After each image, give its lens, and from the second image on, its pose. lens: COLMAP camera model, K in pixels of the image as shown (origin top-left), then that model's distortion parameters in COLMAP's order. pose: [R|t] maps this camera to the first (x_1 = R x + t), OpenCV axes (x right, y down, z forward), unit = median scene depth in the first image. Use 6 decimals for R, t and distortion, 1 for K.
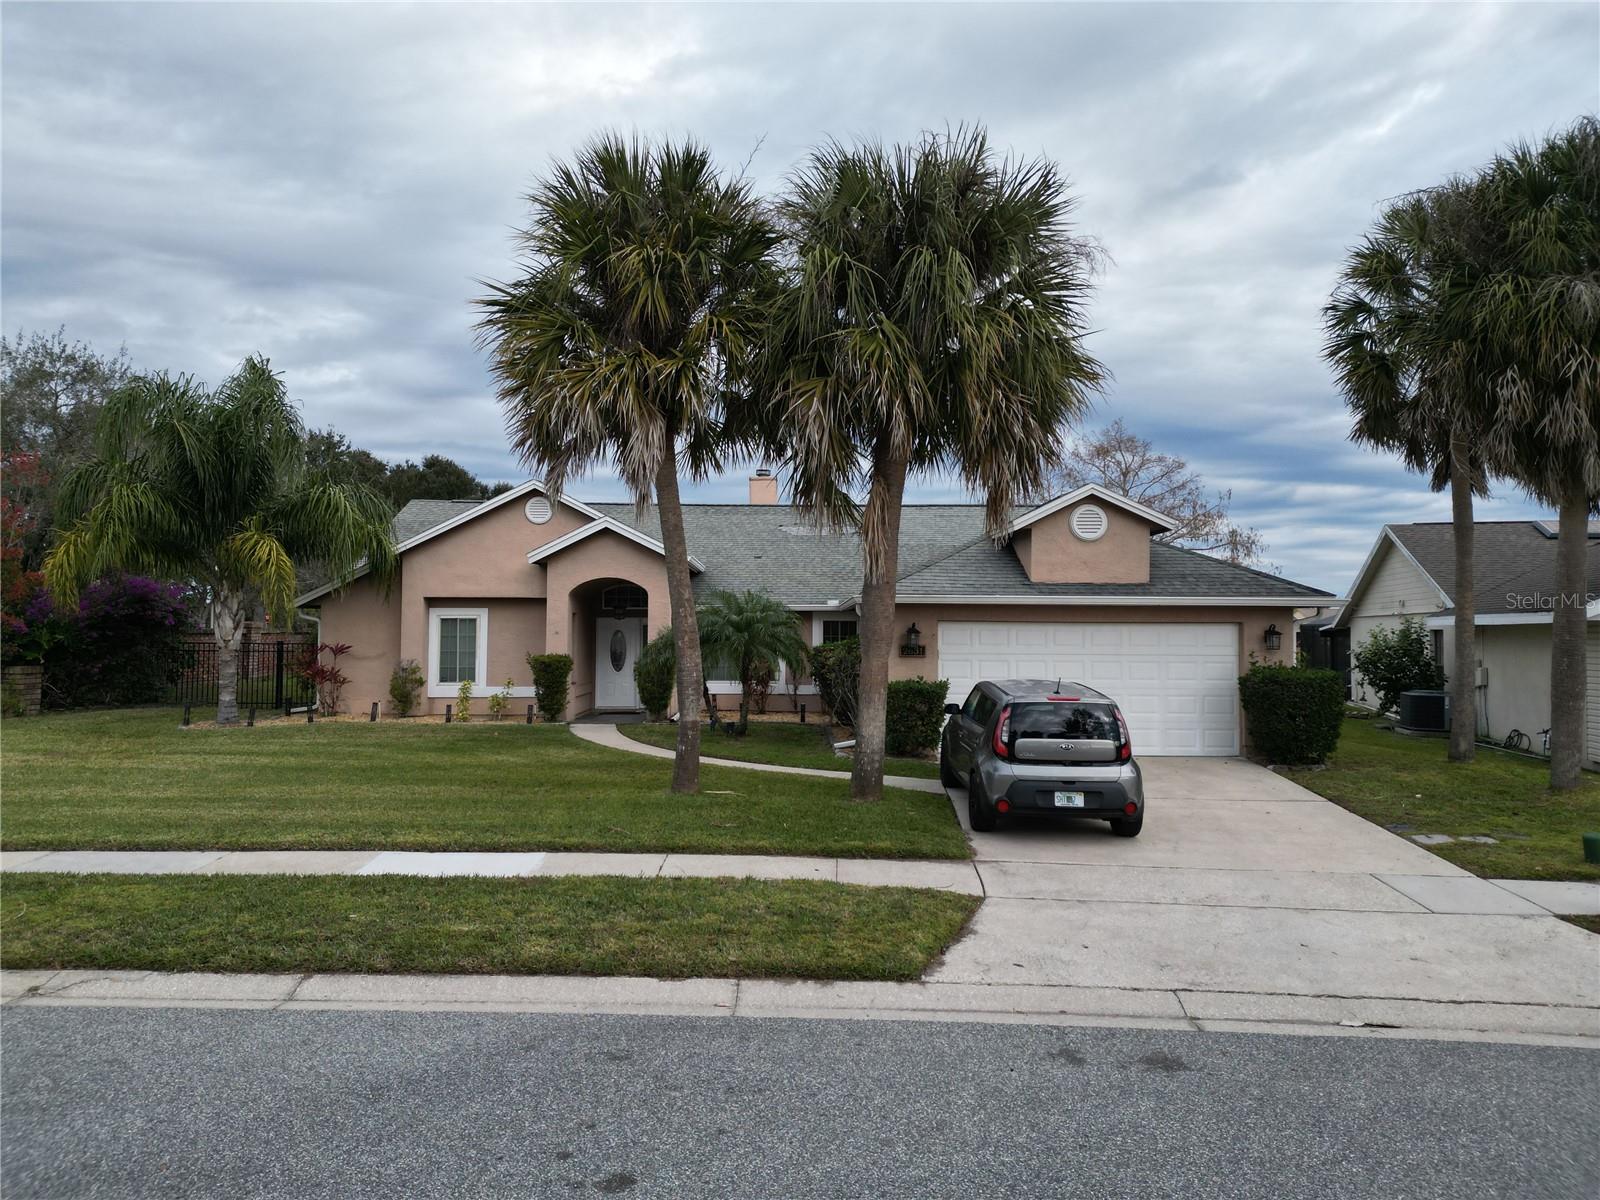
lens RADIAL K [[1110.4, 0, 797.8], [0, 1110.4, 619.3], [0, 0, 1]] dist [0.073176, -0.065979]
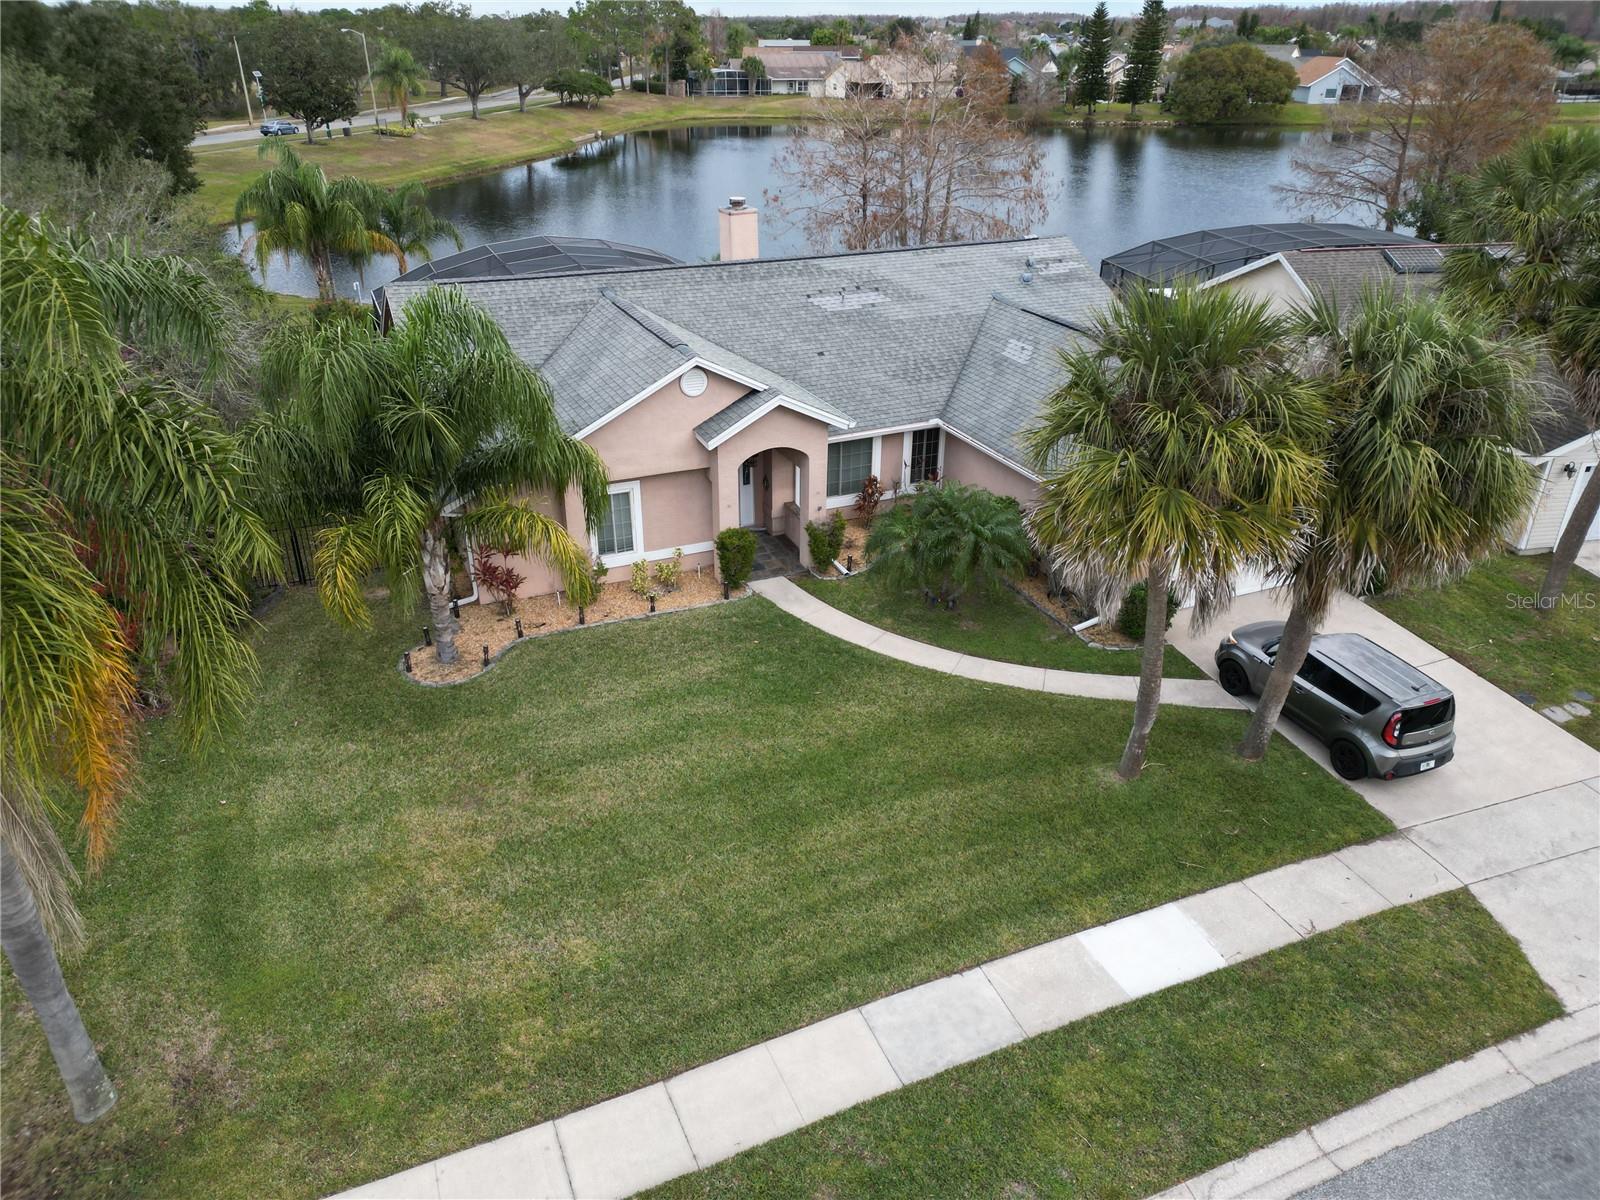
lens RADIAL K [[1110.4, 0, 803.3], [0, 1110.4, 596.9], [0, 0, 1]] dist [0.073176, -0.065979]
pose [[0.913355, -0.185010, 0.362704, -0.688360], [-0.003969, 0.886716, 0.462298, -0.491292], [-0.407145, -0.423681, 0.809152, 0.140843]]
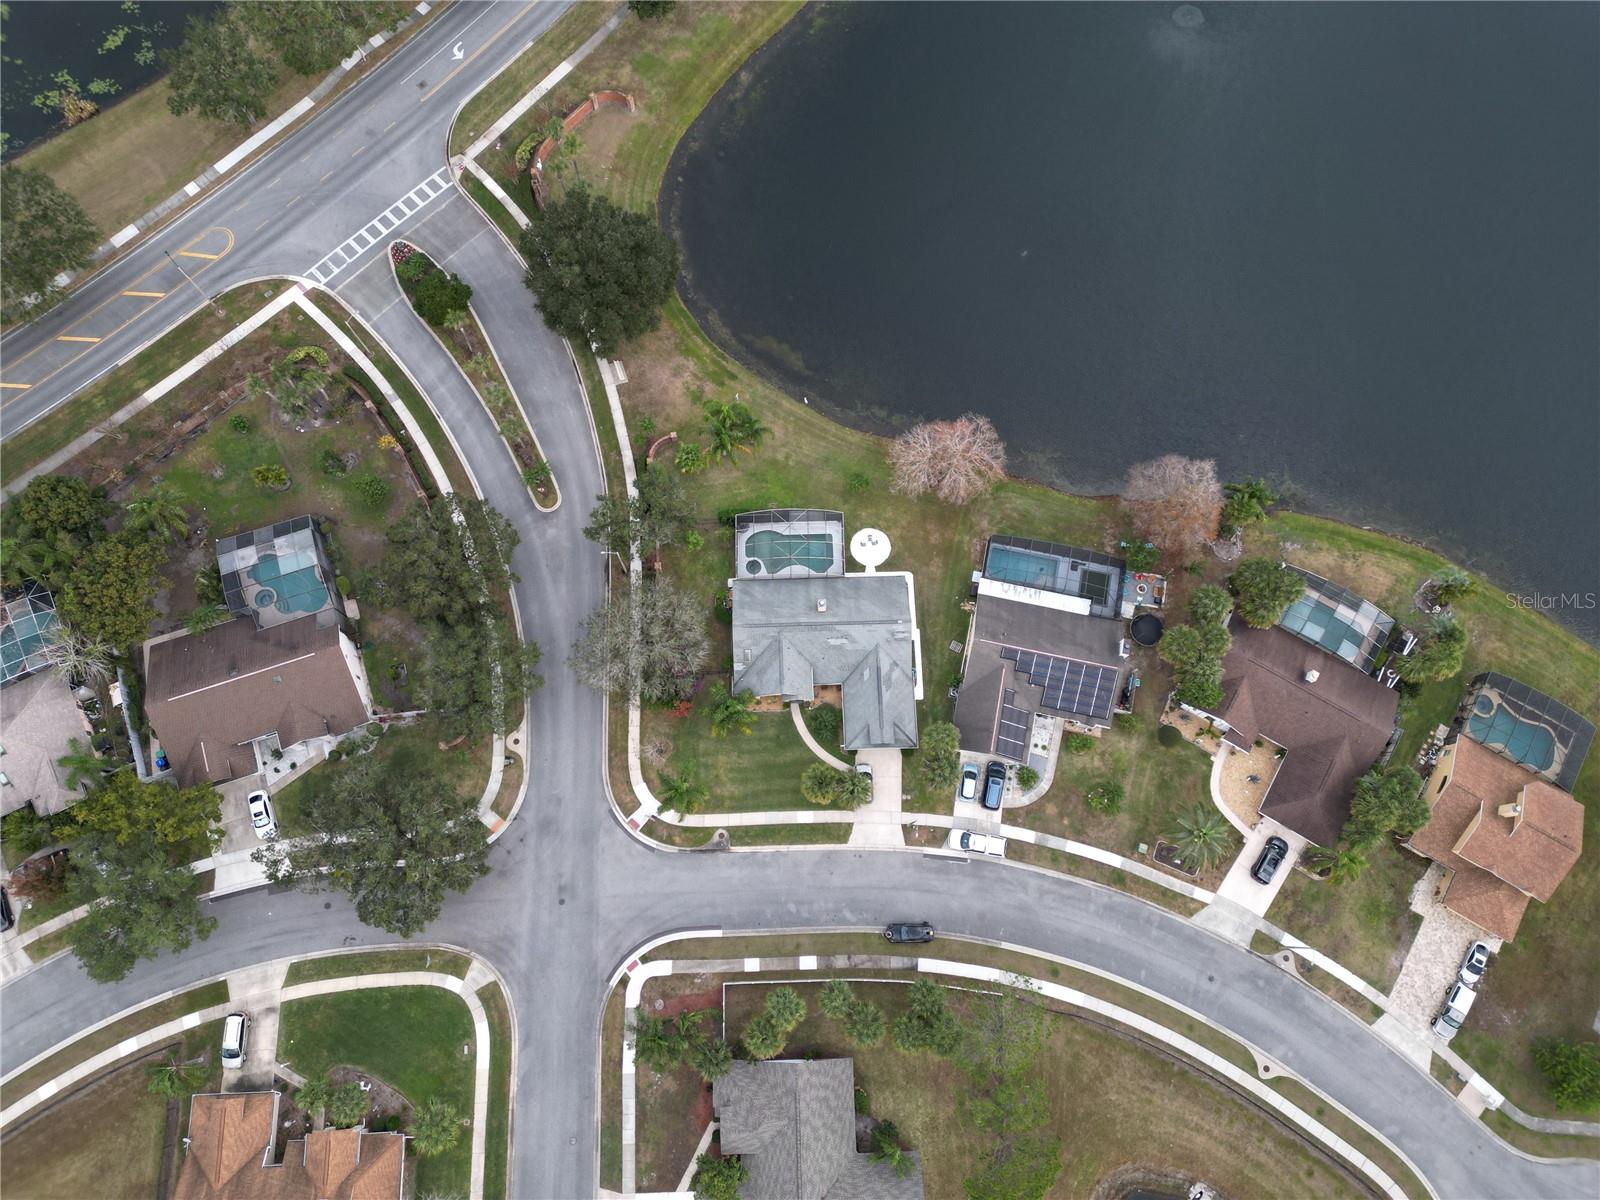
lens RADIAL K [[1110.4, 0, 802.3], [0, 1110.4, 597.5], [0, 0, 1]] dist [0.073176, -0.065979]
pose [[0.998999, -0.026210, 0.036254, -0.408126], [-0.027622, 0.276084, 0.960736, -6.460845], [-0.035190, -0.960776, 0.275084, 0.050276]]
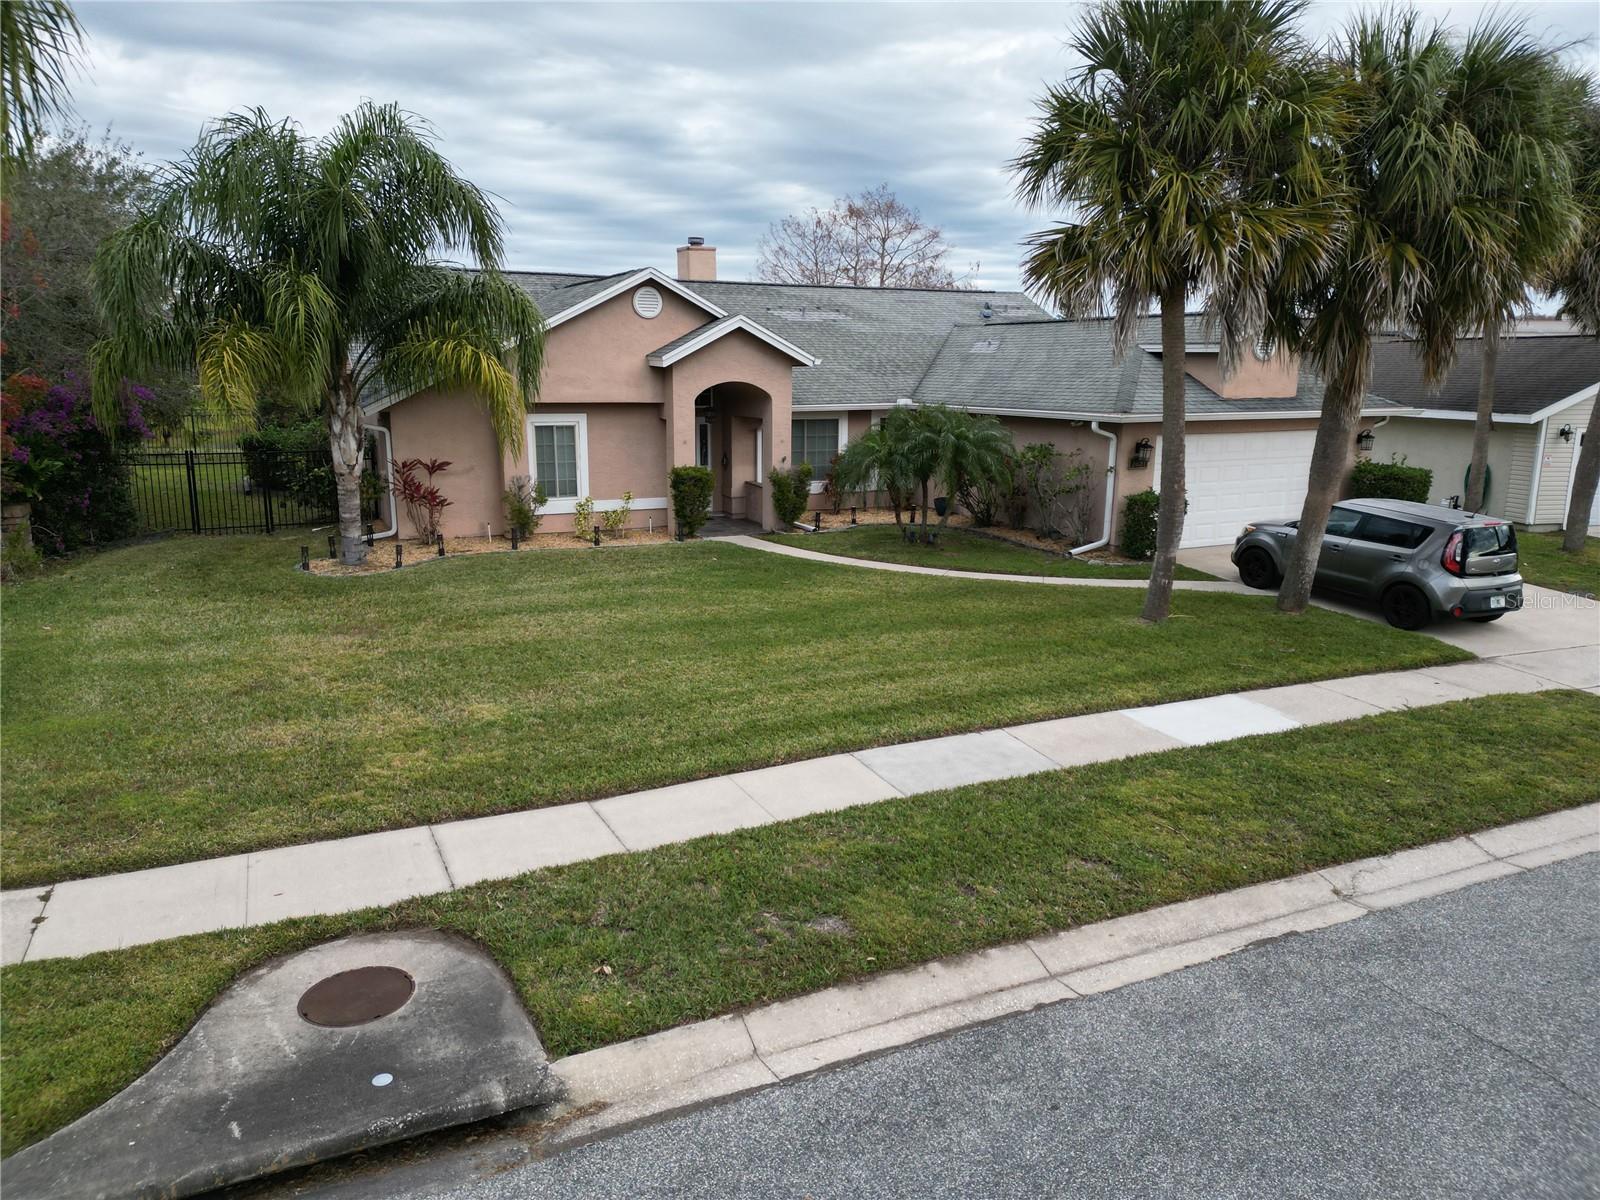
lens RADIAL K [[1110.4, 0, 802.6], [0, 1110.4, 594.0], [0, 0, 1]] dist [0.073176, -0.065979]
pose [[0.895902, -0.088917, 0.435262, -0.695424], [-0.006950, 0.976840, 0.213857, -0.080658], [-0.444197, -0.194620, 0.874535, 0.146165]]
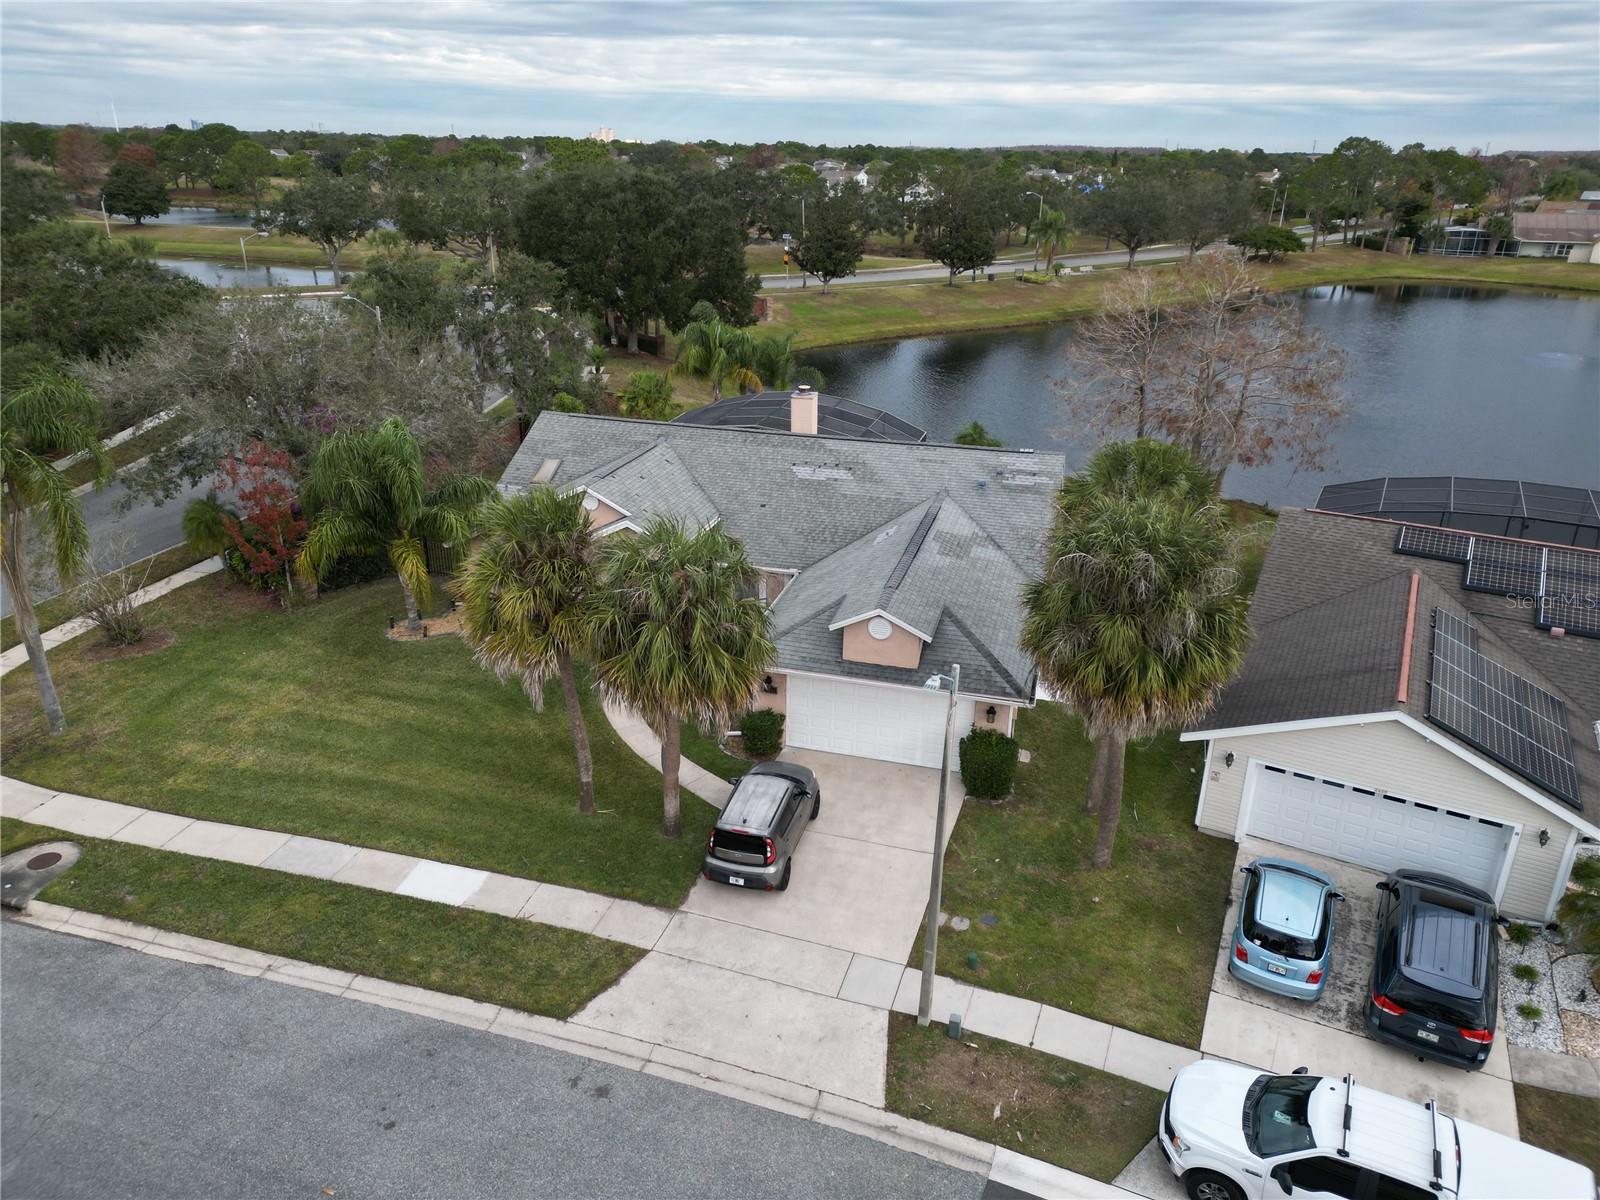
lens RADIAL K [[1110.4, 0, 800.2], [0, 1110.4, 601.8], [0, 0, 1]] dist [0.073176, -0.065979]
pose [[0.966183, 0.107356, -0.234444, 0.506859], [-0.010116, 0.924288, 0.381561, -0.696981], [0.257657, -0.366286, 0.894118, -0.364830]]
